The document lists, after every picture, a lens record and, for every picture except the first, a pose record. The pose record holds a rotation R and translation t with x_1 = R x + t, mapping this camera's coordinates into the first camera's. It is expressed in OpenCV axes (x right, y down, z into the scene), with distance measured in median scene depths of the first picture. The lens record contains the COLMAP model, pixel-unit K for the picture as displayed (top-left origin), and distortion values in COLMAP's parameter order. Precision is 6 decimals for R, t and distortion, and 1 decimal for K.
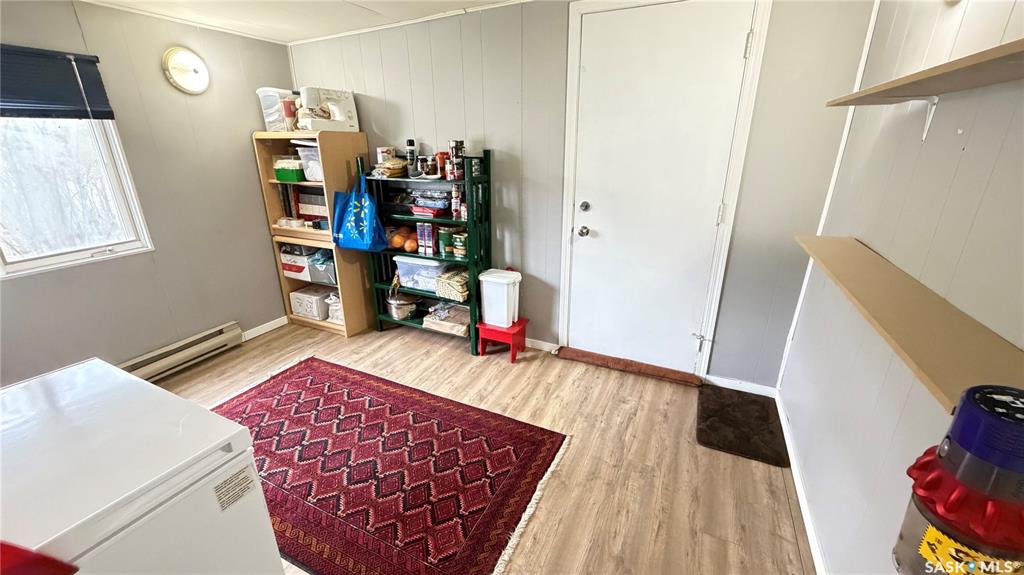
lens RADIAL K [[405.9, 0, 505.3], [0, 405.9, 288.5], [0, 0, 1]] dist [0.000075, 0.000191]
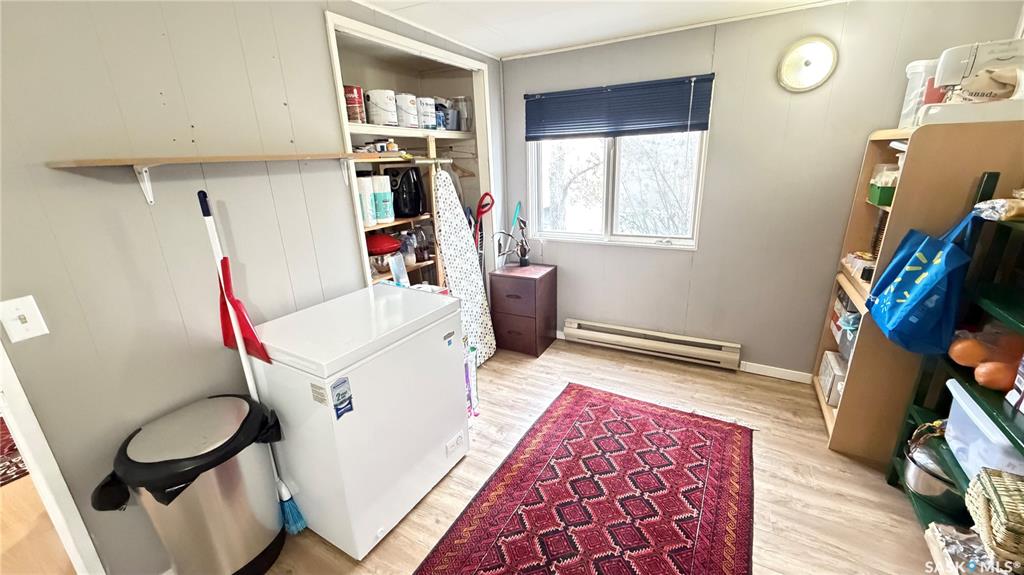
lens RADIAL K [[405.9, 0, 509.2], [0, 405.9, 287.6], [0, 0, 1]] dist [0.000075, 0.000191]
pose [[-0.052853, 0.313158, -0.948229, 0.185117], [-0.305745, 0.898880, 0.313902, -0.170347], [0.950645, 0.306507, 0.048238, 0.451766]]
